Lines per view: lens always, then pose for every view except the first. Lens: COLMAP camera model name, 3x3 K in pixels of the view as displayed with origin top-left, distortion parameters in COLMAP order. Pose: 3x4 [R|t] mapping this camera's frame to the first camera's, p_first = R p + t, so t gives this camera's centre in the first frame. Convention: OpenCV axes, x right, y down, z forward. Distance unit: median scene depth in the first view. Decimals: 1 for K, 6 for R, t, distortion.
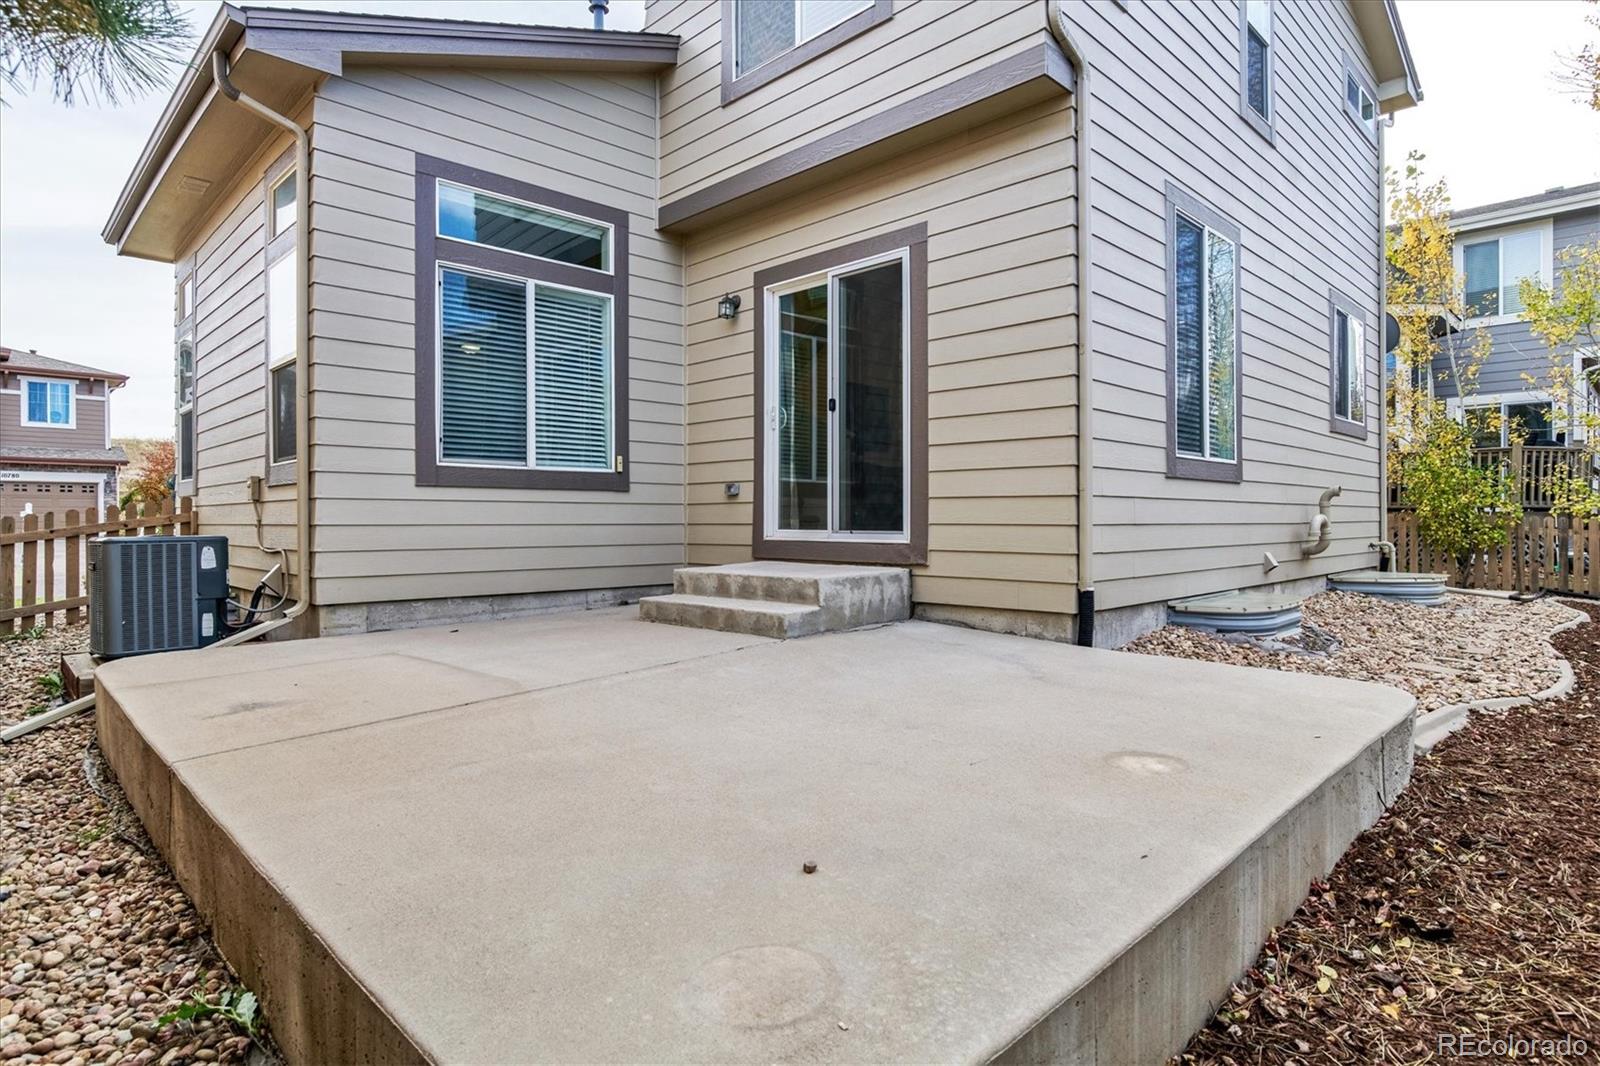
lens RADIAL K [[847.1, 0, 793.2], [0, 847.1, 525.7], [0, 0, 1]] dist [-0.038955, 0.021814]
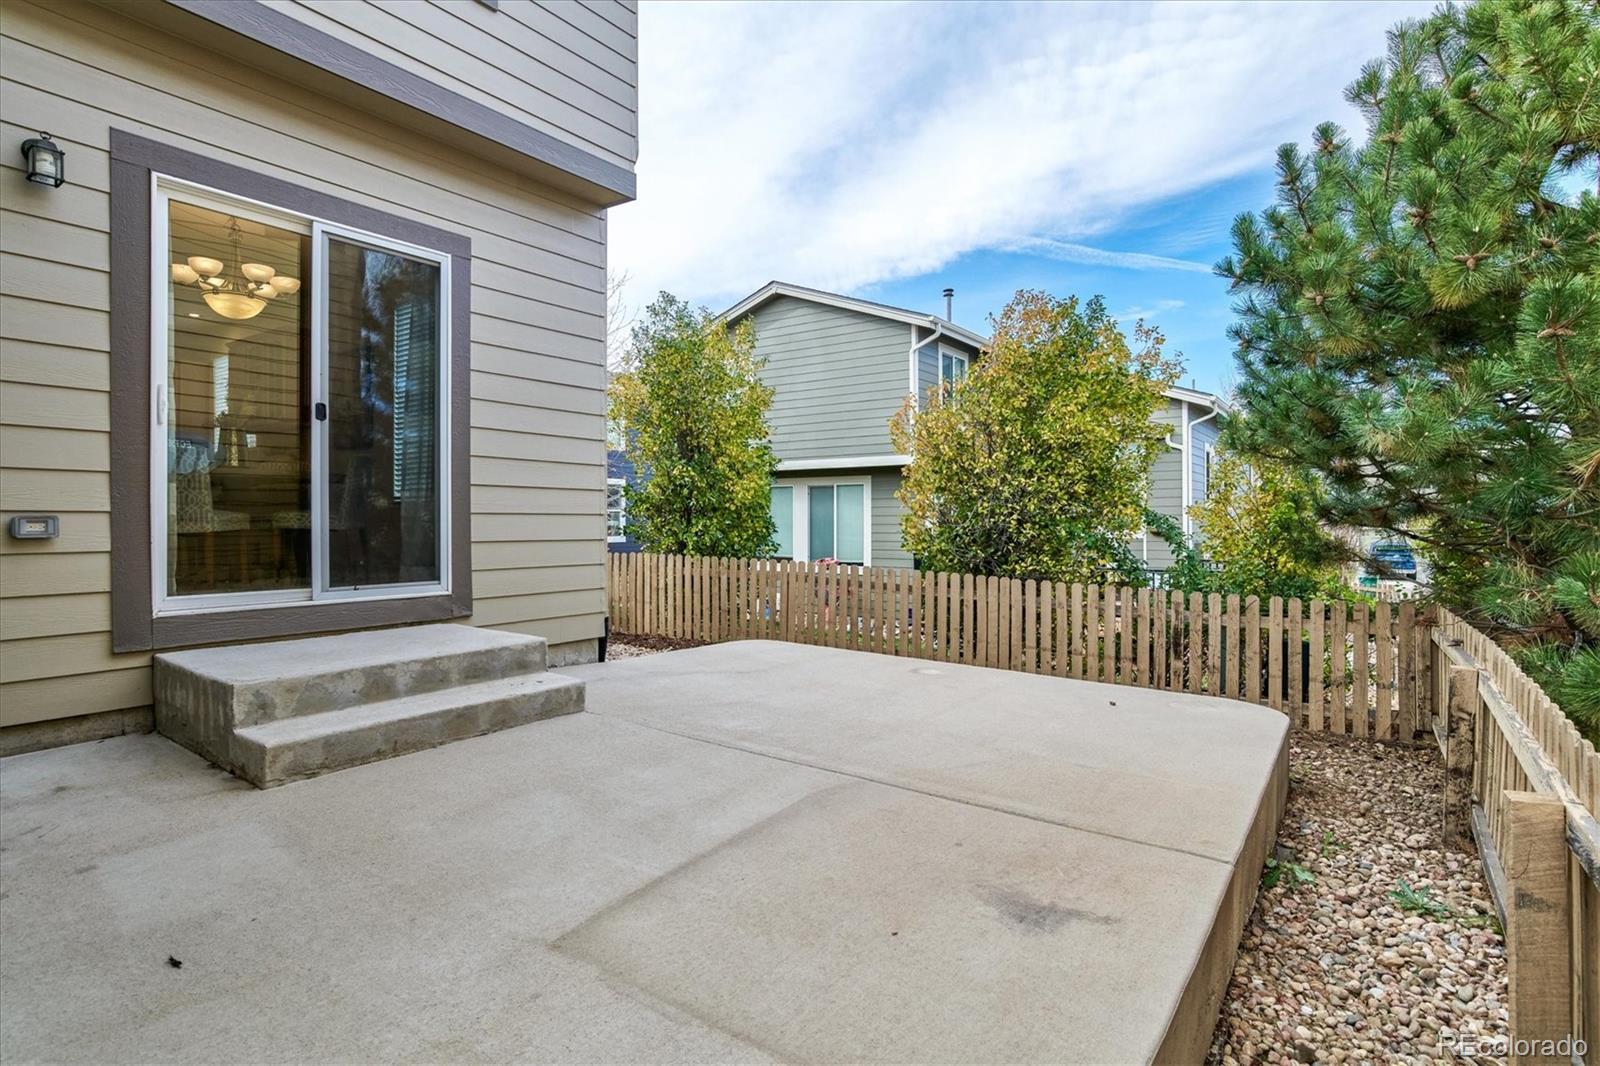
lens RADIAL K [[817.2, 0, 799.7], [0, 817.2, 526.4], [0, 0, 1]] dist [-0.046556, 0.021733]
pose [[-0.161582, -0.007021, 0.986834, -0.747648], [0.010232, 0.999909, 0.008790, -0.052673], [-0.986806, 0.011518, -0.161496, 0.777502]]
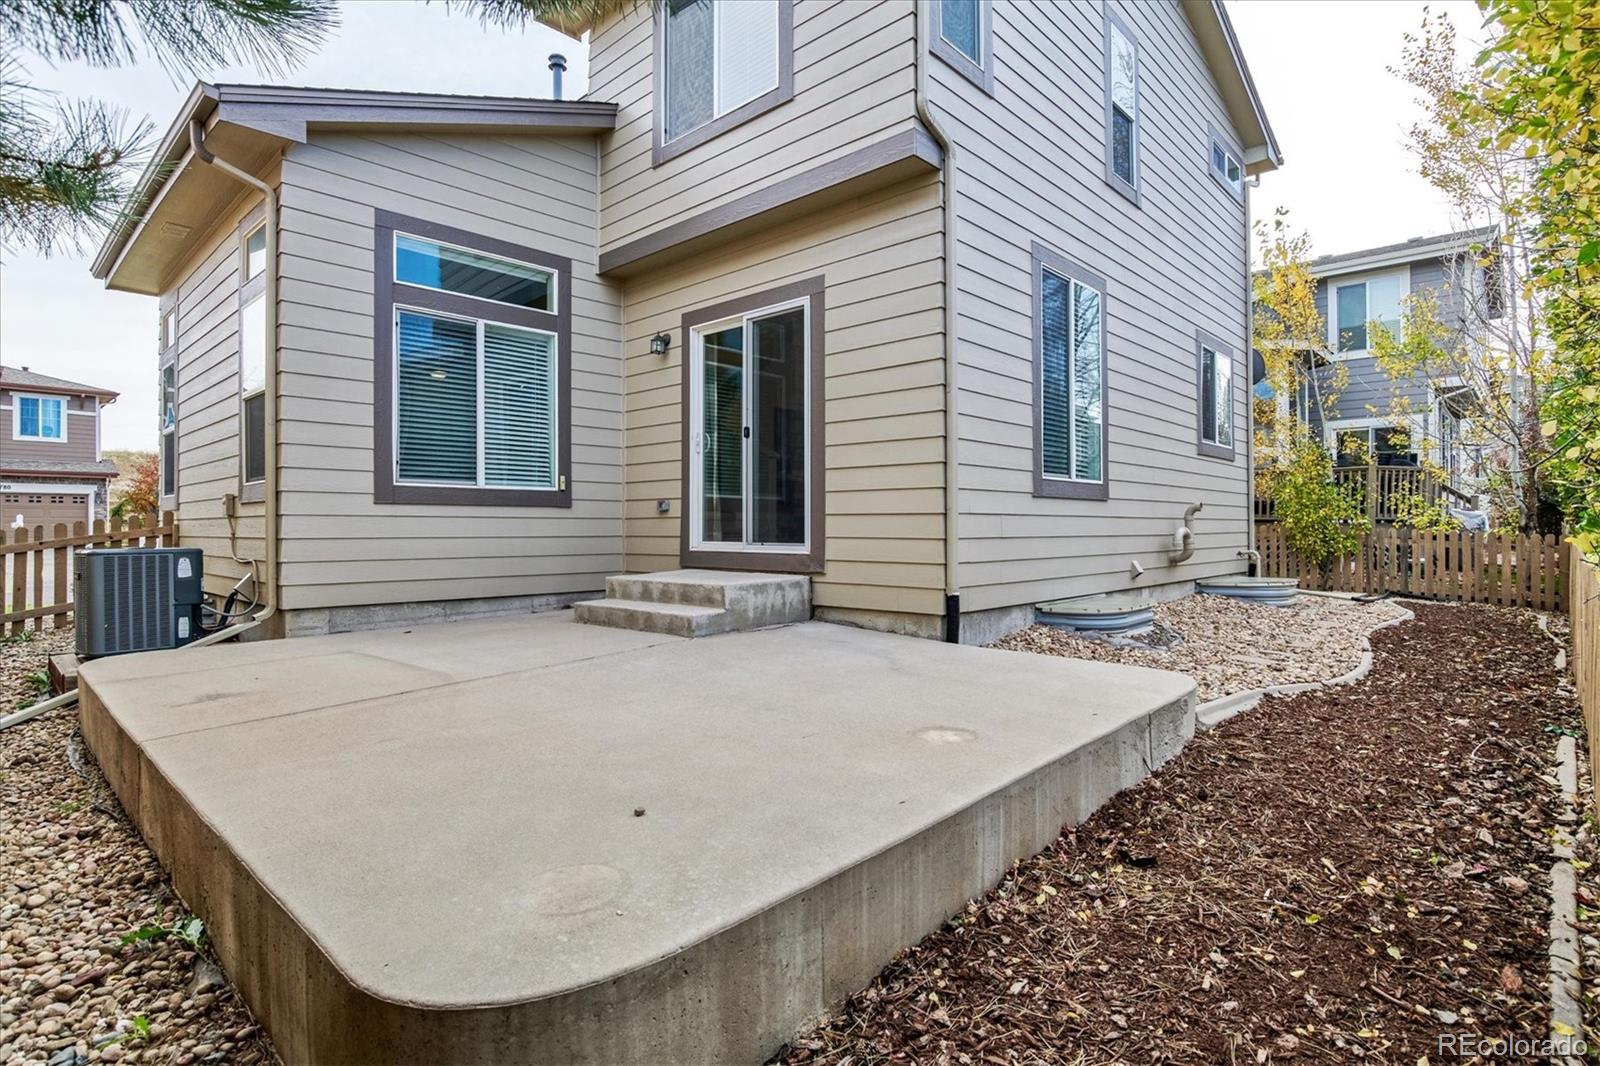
lens RADIAL K [[817.2, 0, 817.3], [0, 817.2, 526.1], [0, 0, 1]] dist [-0.046556, 0.021733]
pose [[0.999105, -0.000182, 0.042309, 0.100227], [0.000451, 0.999980, -0.006349, -0.010028], [-0.042307, 0.006363, 0.999084, -0.106643]]
